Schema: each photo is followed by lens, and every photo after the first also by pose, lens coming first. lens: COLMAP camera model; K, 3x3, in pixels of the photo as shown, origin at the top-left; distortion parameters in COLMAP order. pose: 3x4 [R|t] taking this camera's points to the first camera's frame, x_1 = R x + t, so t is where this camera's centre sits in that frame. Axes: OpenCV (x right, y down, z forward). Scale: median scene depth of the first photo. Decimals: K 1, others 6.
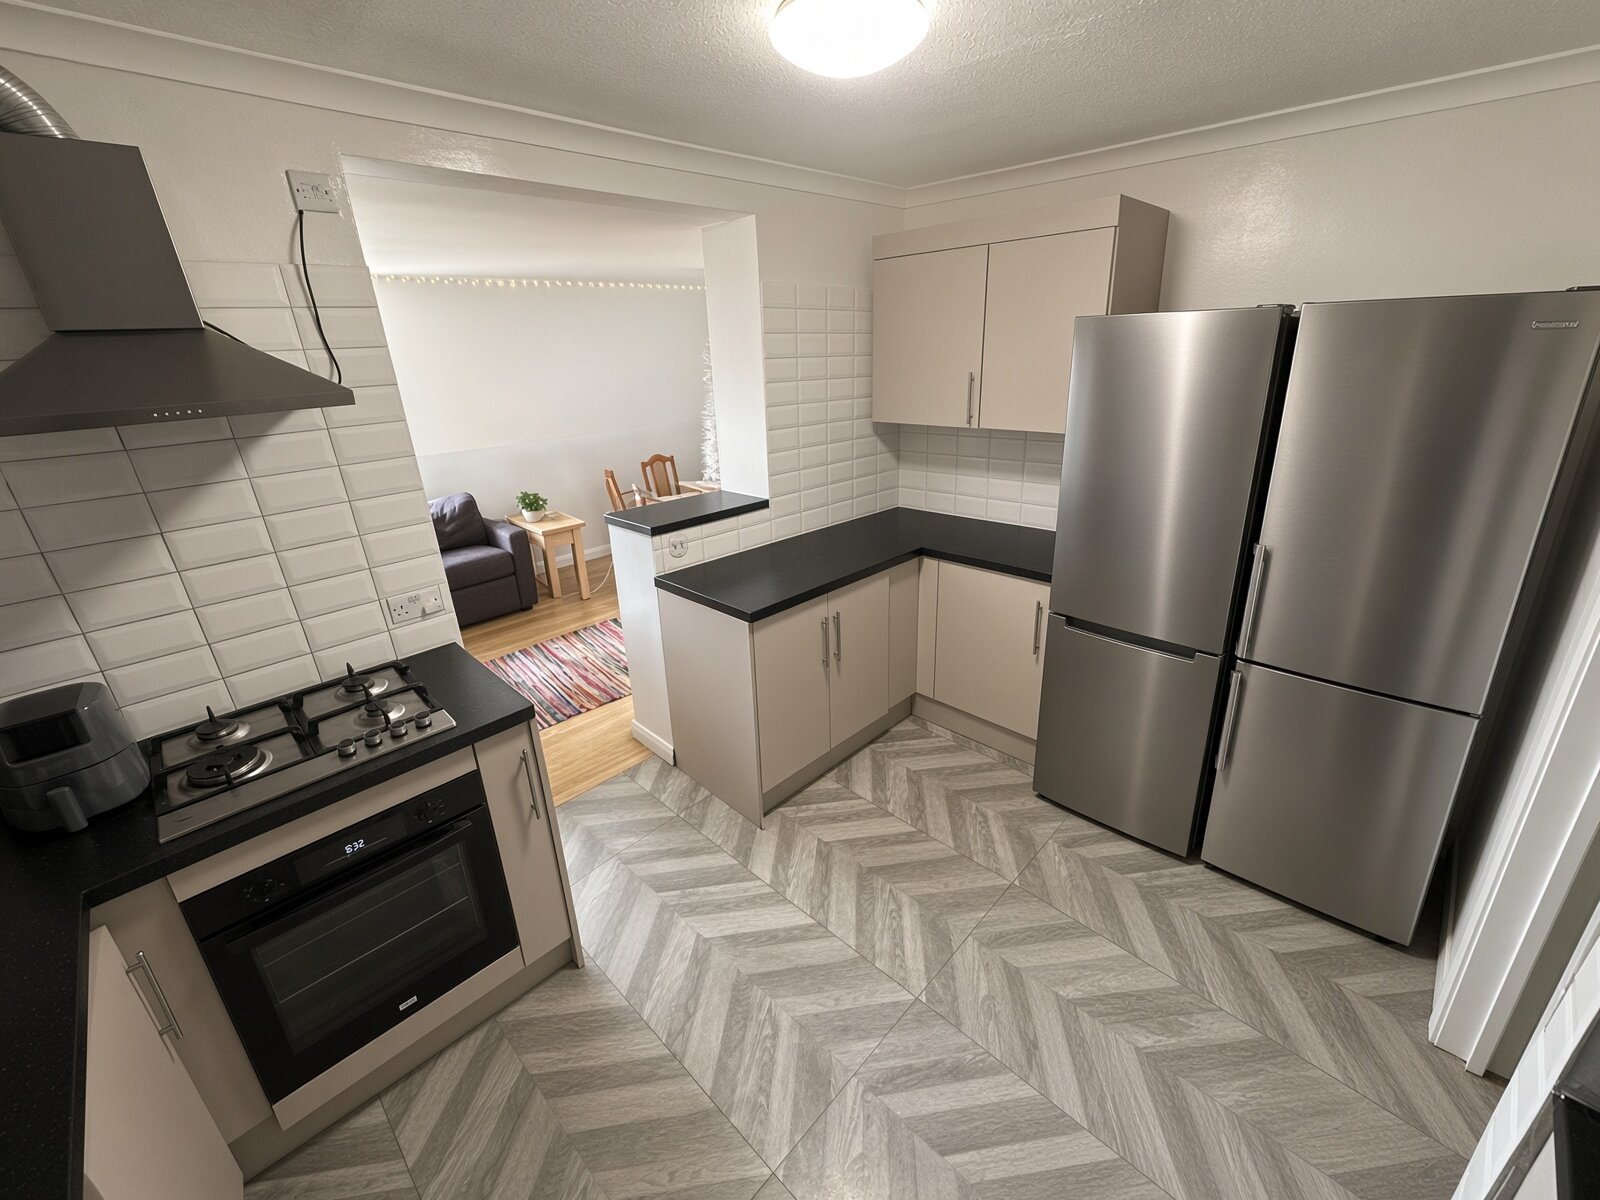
lens RADIAL K [[651.7, 0, 819.6], [0, 651.7, 606.1], [0, 0, 1]] dist [-0.016574, 0.005668]
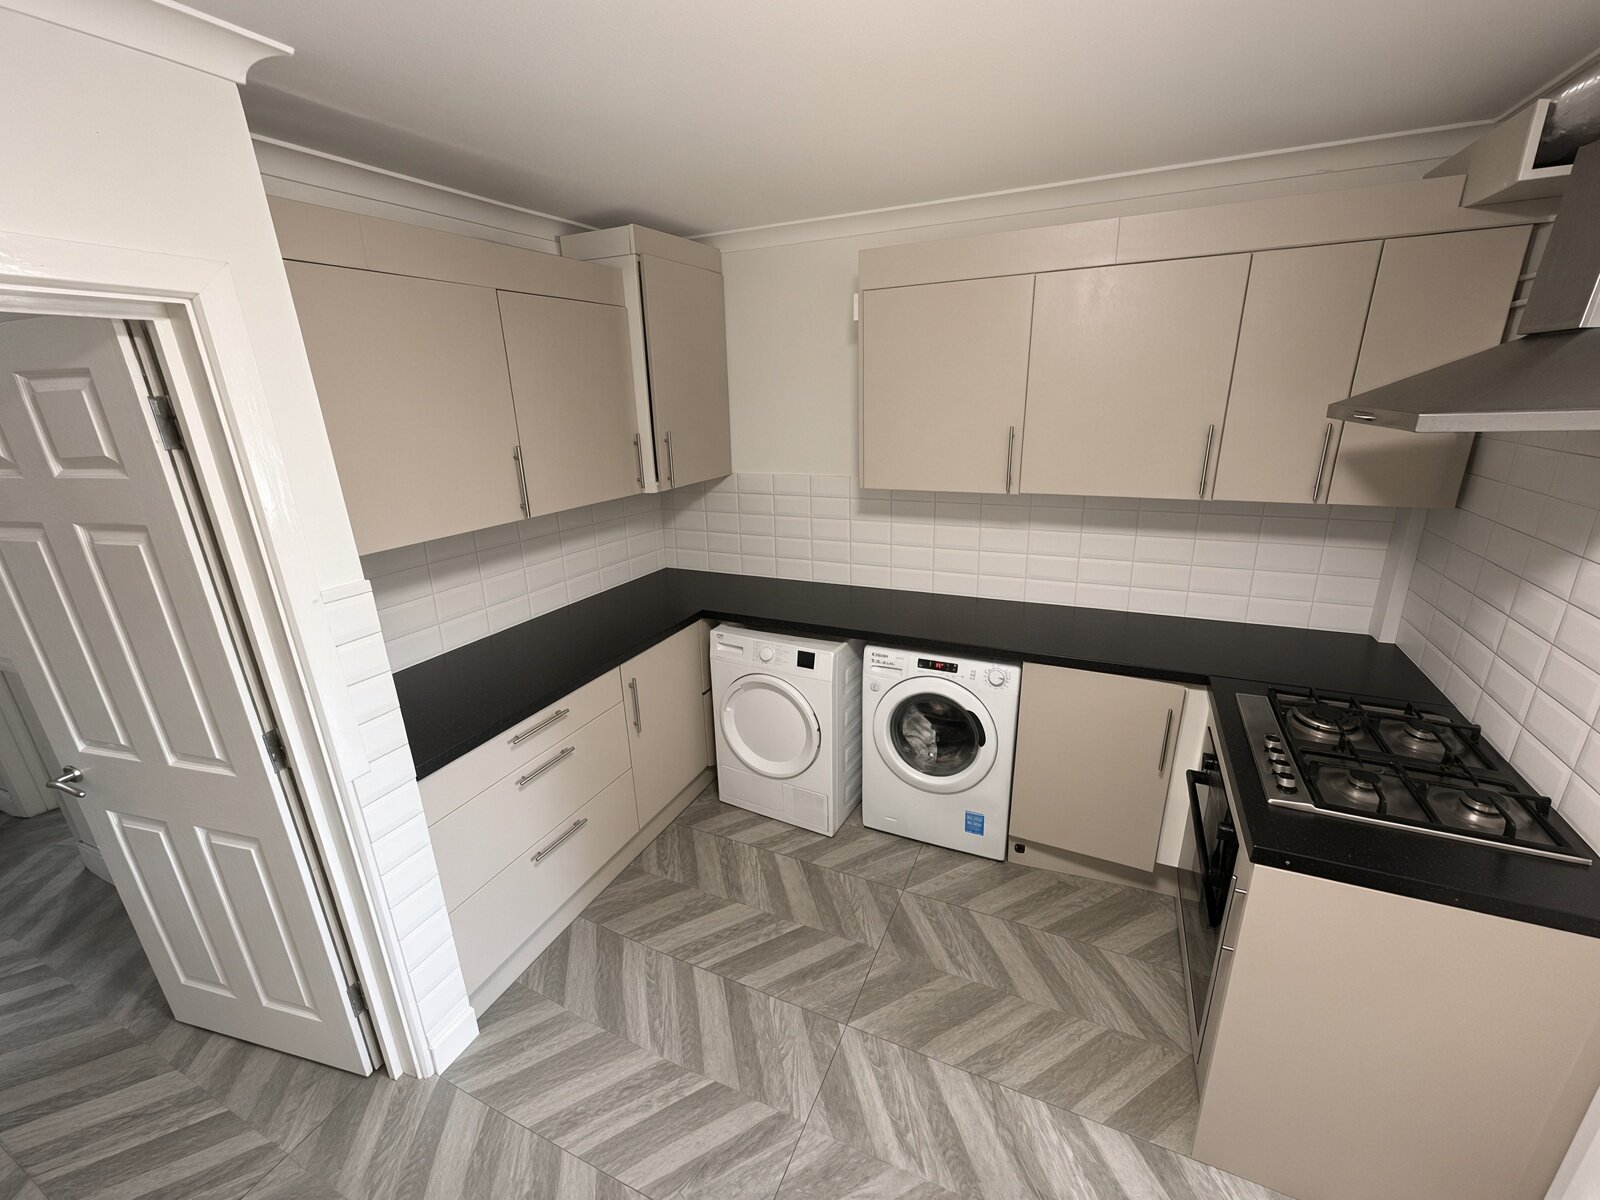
lens RADIAL K [[648.3, 0, 807.0], [0, 648.3, 605.8], [0, 0, 1]] dist [0.001637, -0.000338]
pose [[-0.947089, 0.155590, -0.280739, 0.182277], [-0.069641, 0.754208, 0.652932, -0.450444], [0.313325, 0.637936, -0.703467, 1.069638]]
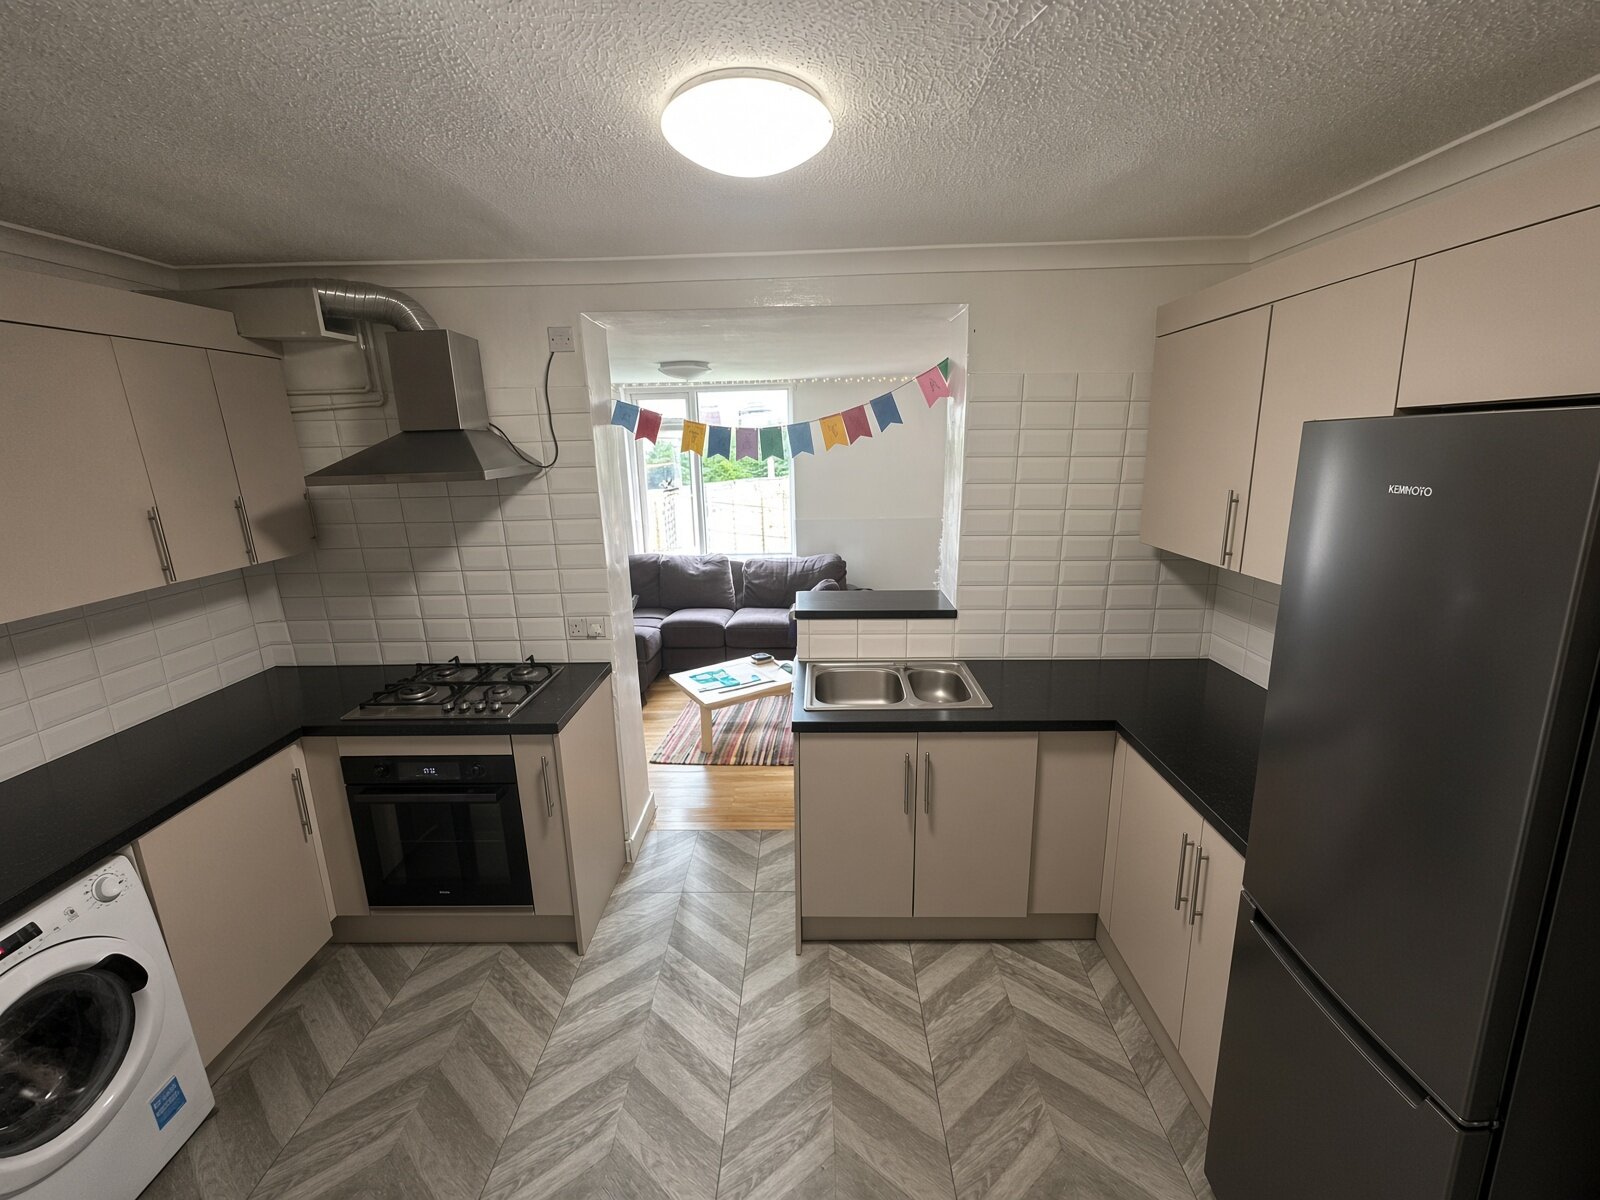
lens RADIAL K [[648.3, 0, 807.0], [0, 648.3, 605.8], [0, 0, 1]] dist [0.001637, -0.000338]
pose [[0.678990, 0.205407, -0.704826, 0.632520], [-0.282881, 0.959129, 0.007007, -0.183472], [0.677459, 0.194624, 0.709345, 0.364518]]
